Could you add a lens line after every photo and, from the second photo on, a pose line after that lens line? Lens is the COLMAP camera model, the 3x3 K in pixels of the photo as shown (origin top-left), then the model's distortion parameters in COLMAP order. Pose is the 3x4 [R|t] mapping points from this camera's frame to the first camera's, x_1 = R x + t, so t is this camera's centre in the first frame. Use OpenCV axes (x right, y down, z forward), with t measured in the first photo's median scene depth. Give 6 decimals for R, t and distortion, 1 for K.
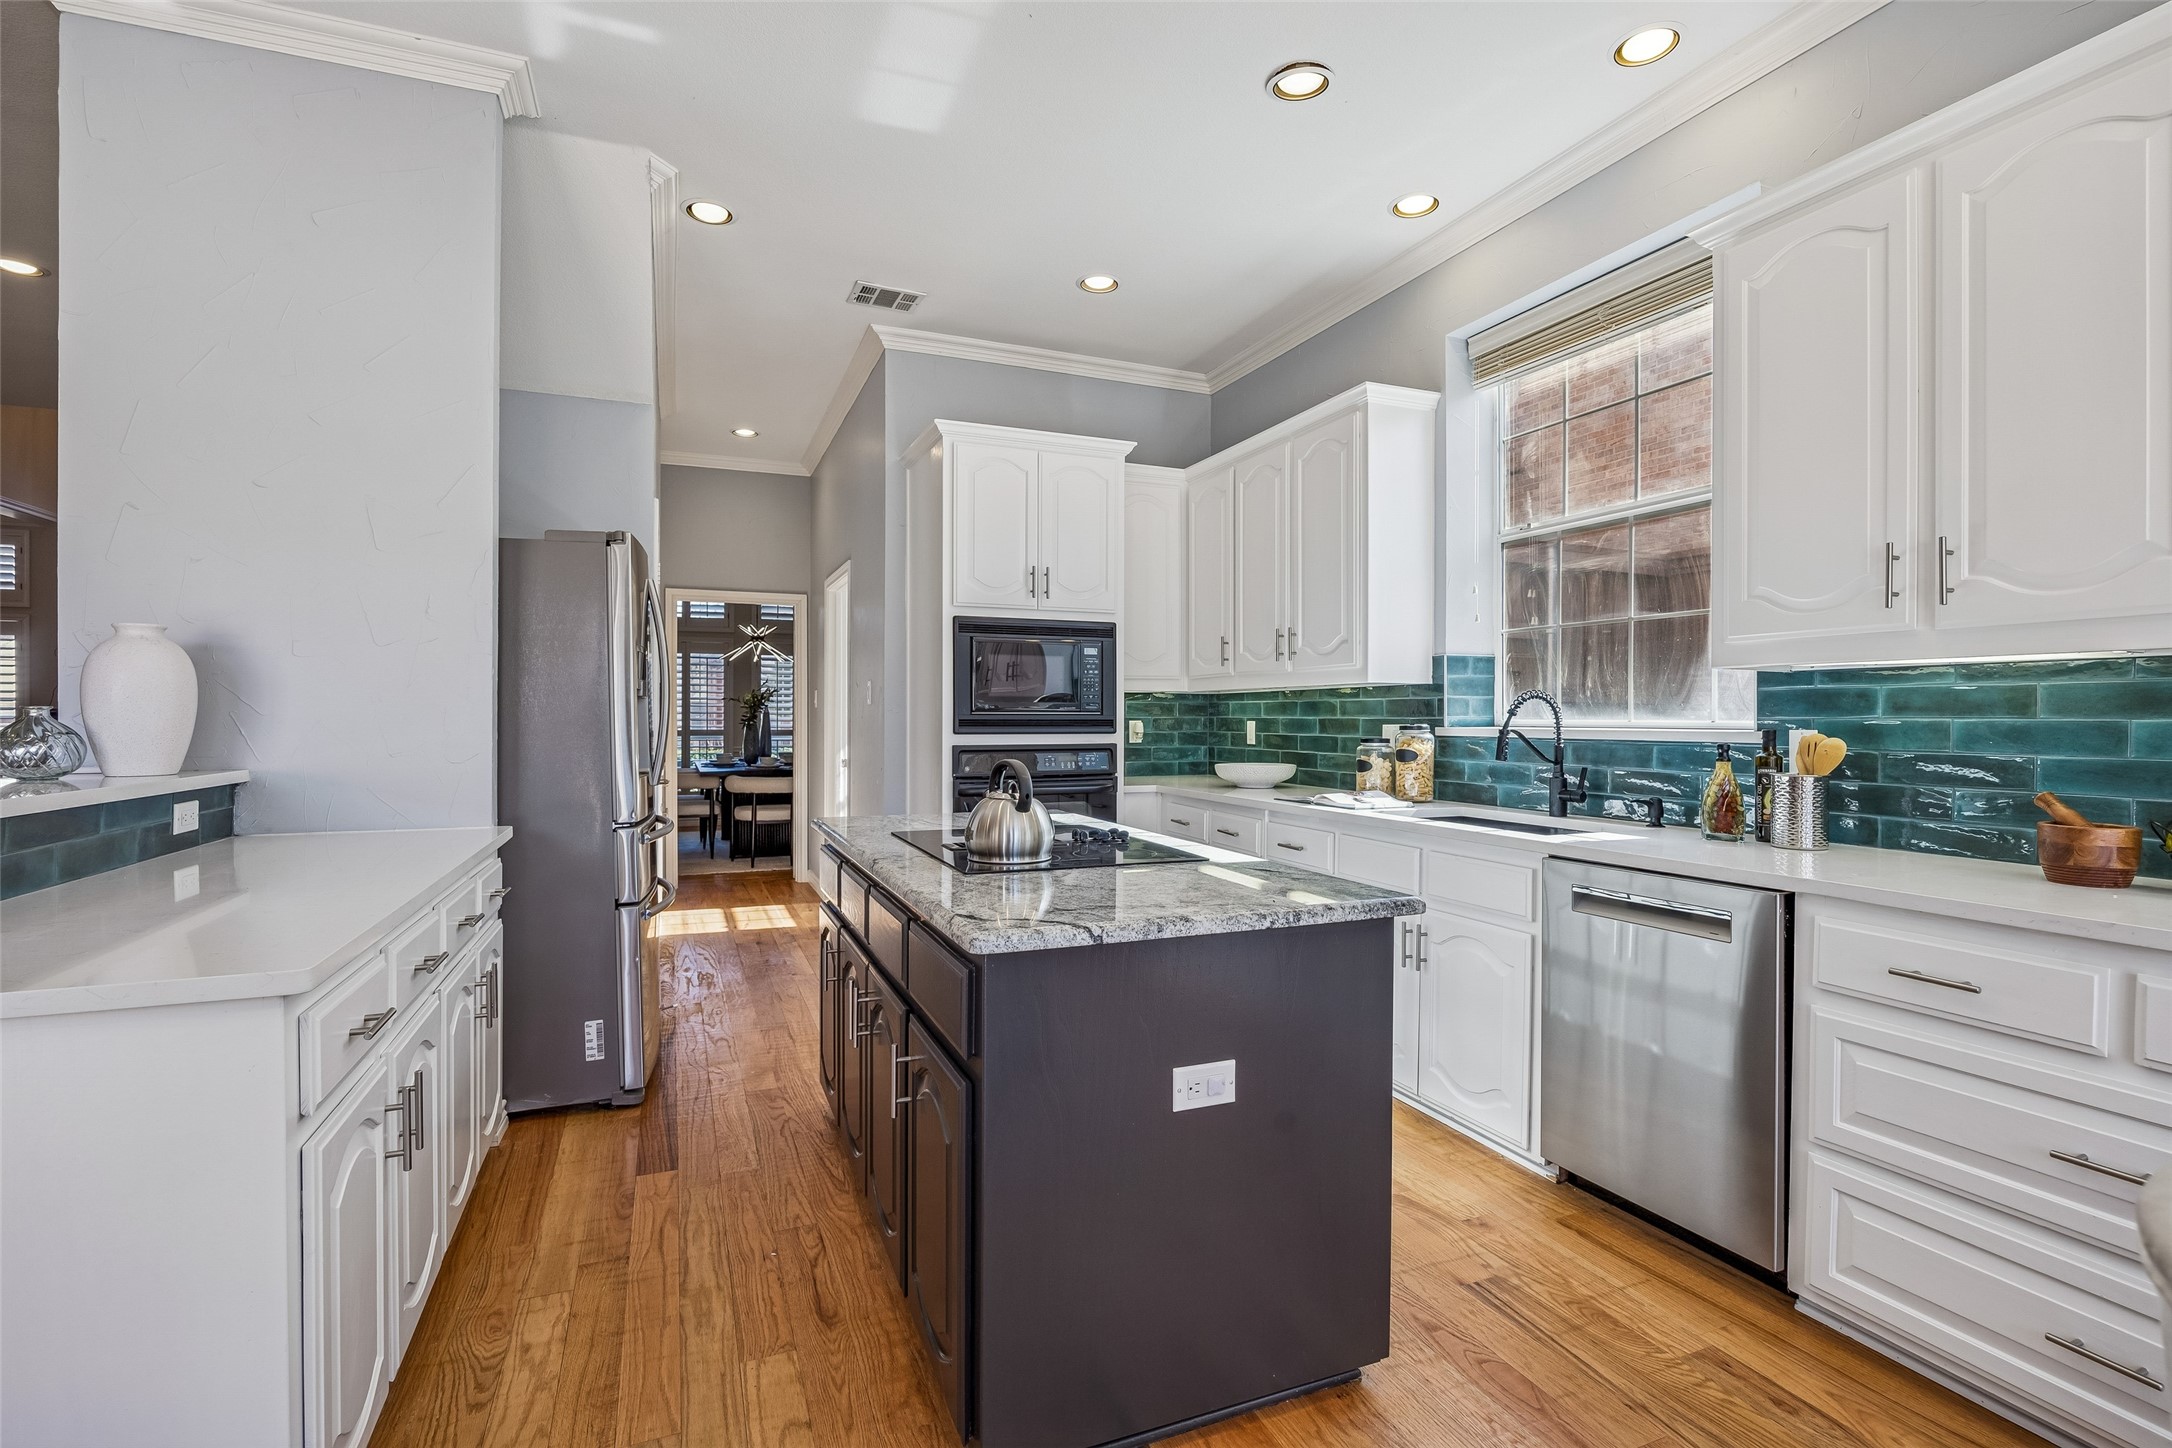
lens RADIAL K [[998.2, 0, 1077.1], [0, 998.2, 722.6], [0, 0, 1]] dist [-0.016484, 0.000588]
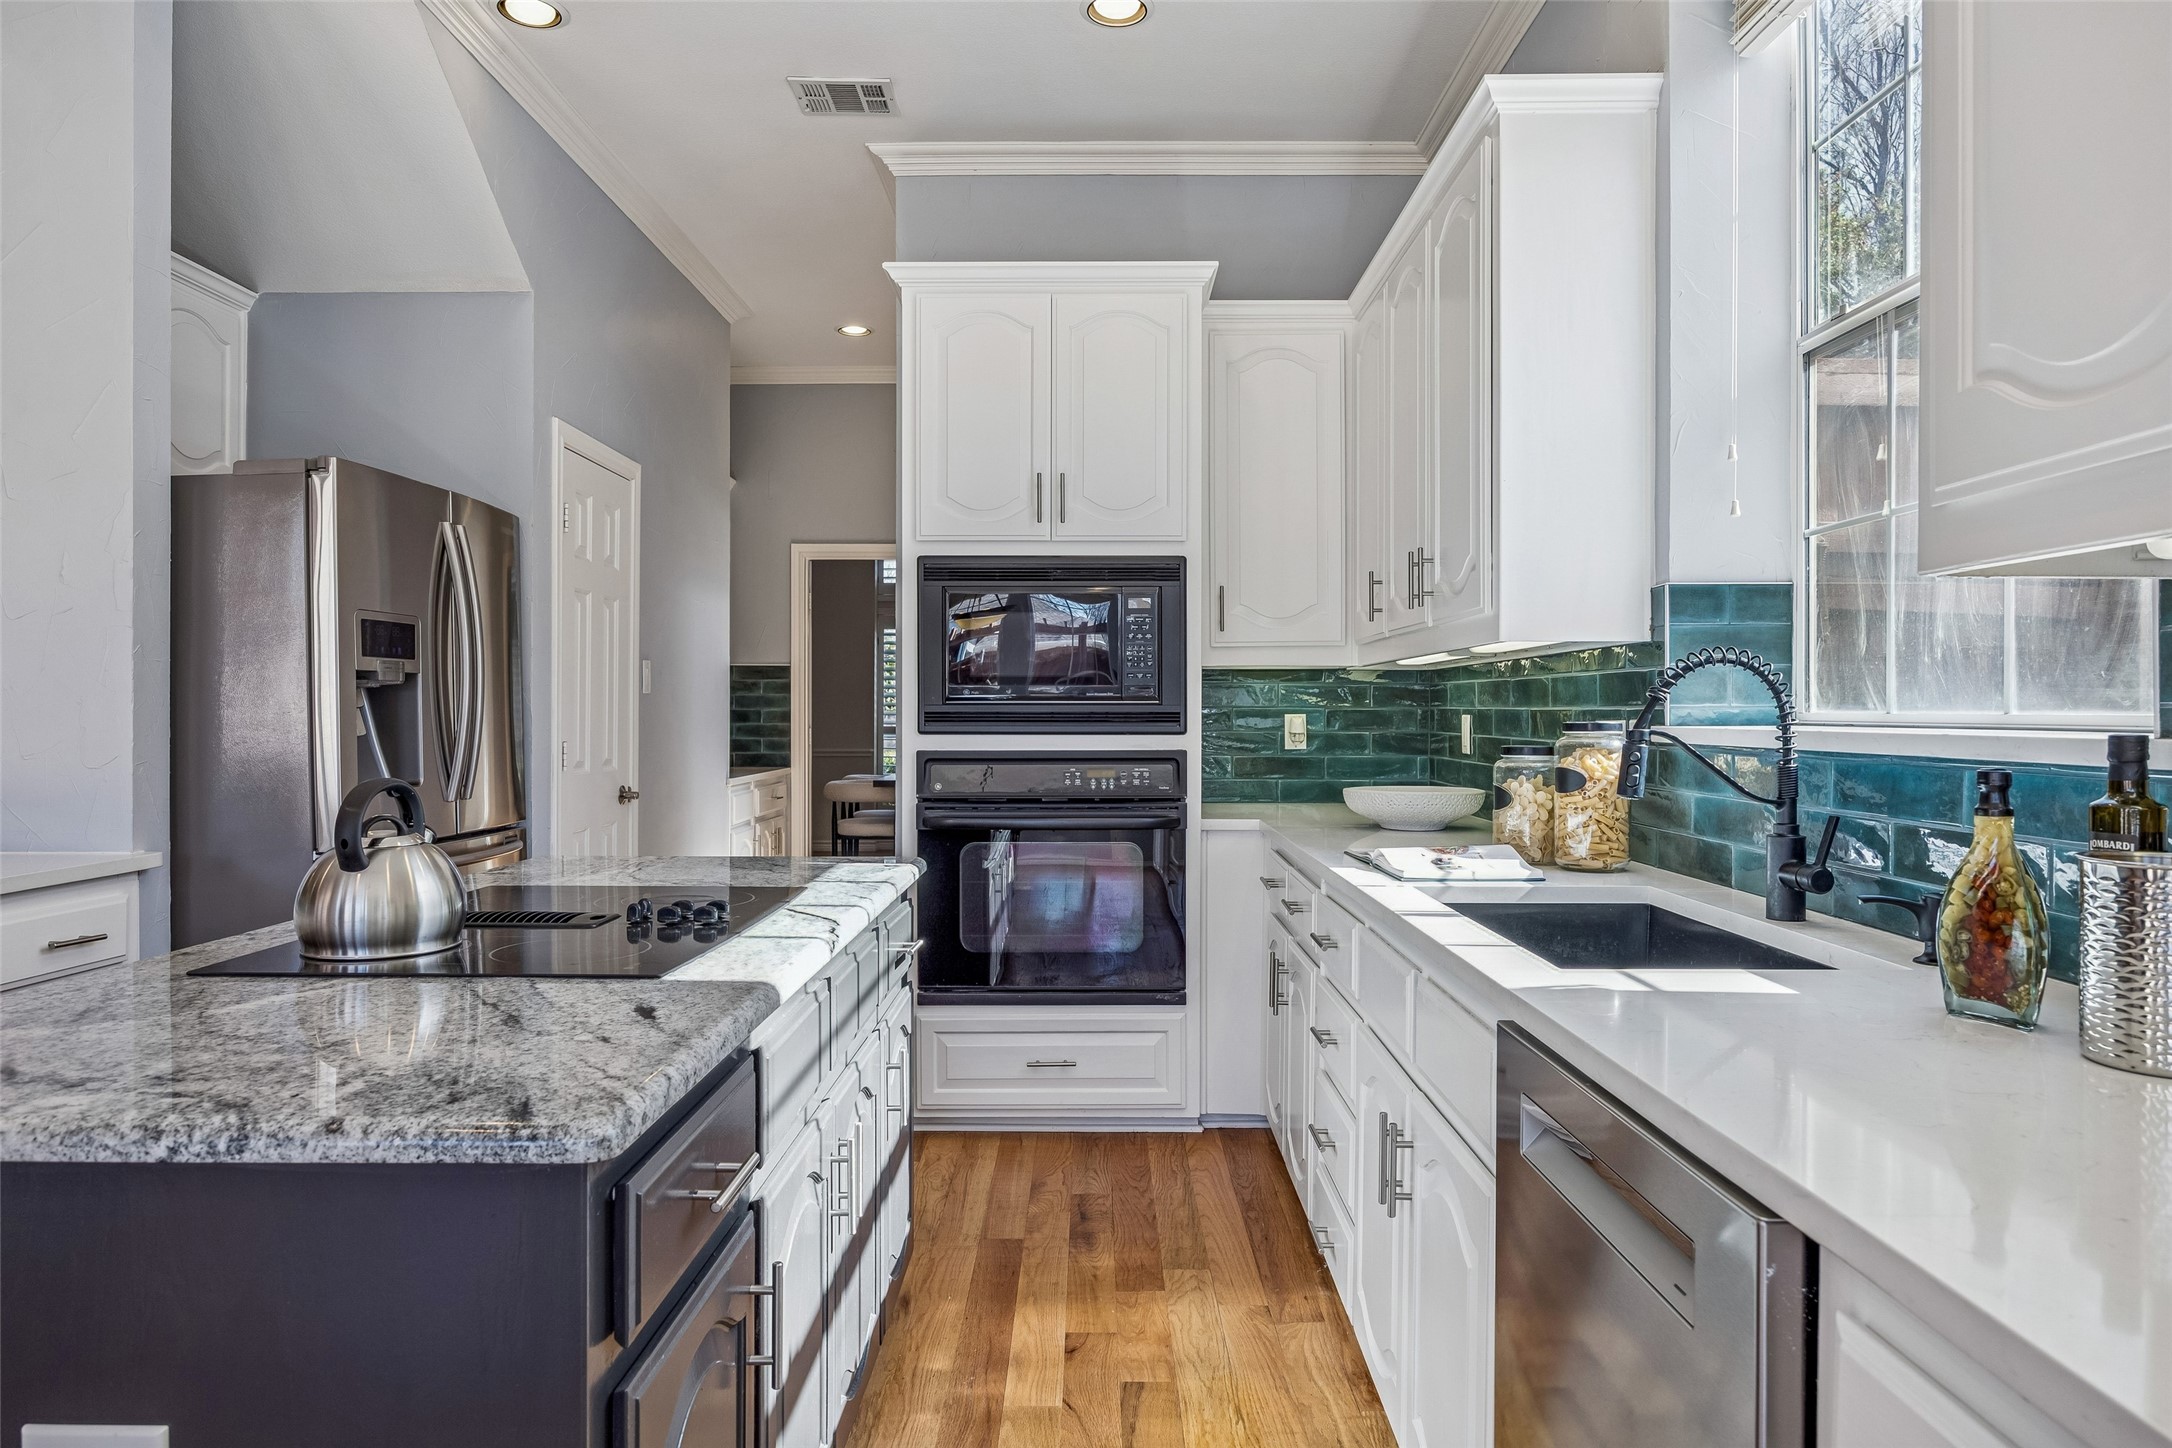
lens RADIAL K [[1307.6, 0, 1086.0], [0, 1307.6, 724.0], [0, 0, 1]] dist [-0.005049, -0.000128]
pose [[0.921841, 0.002628, -0.387560, 0.348509], [-0.000773, 0.999987, 0.004942, 0.000564], [0.387568, -0.004256, 0.921831, 0.260959]]
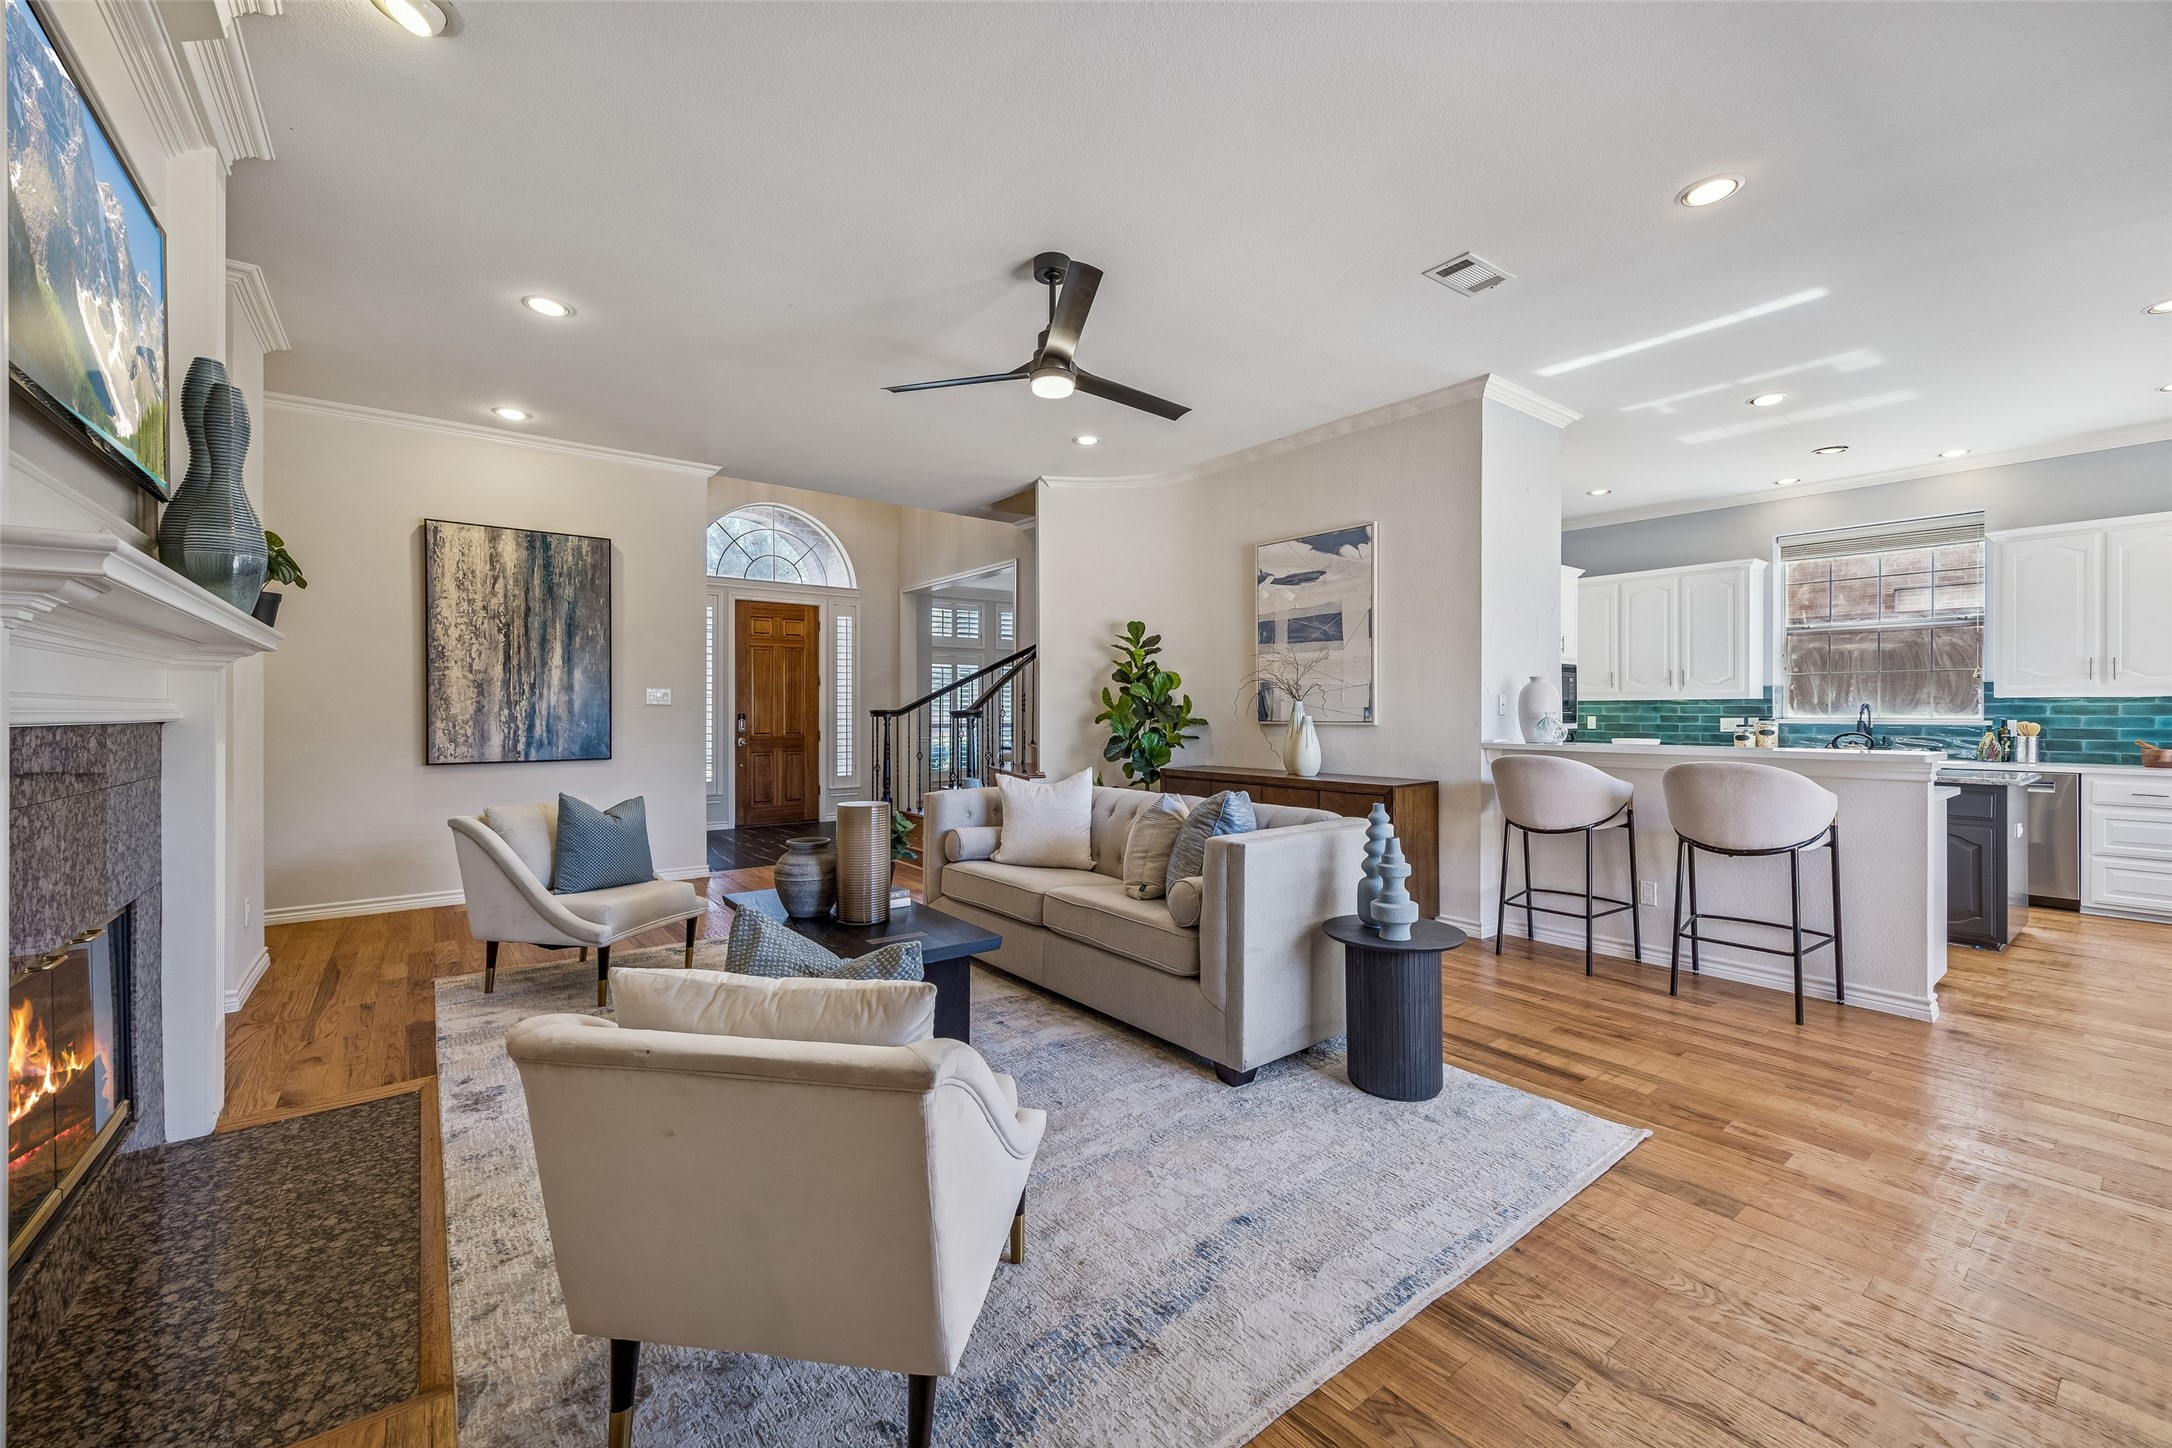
lens RADIAL K [[840.1, 0, 1085.2], [0, 840.1, 714.9], [0, 0, 1]] dist [-0.000164, -0.000297]
pose [[0.959600, 0.000988, 0.281364, -1.543966], [-0.000239, 0.999996, -0.002694, 0.000441], [-0.281366, 0.002517, 0.959597, -0.319053]]
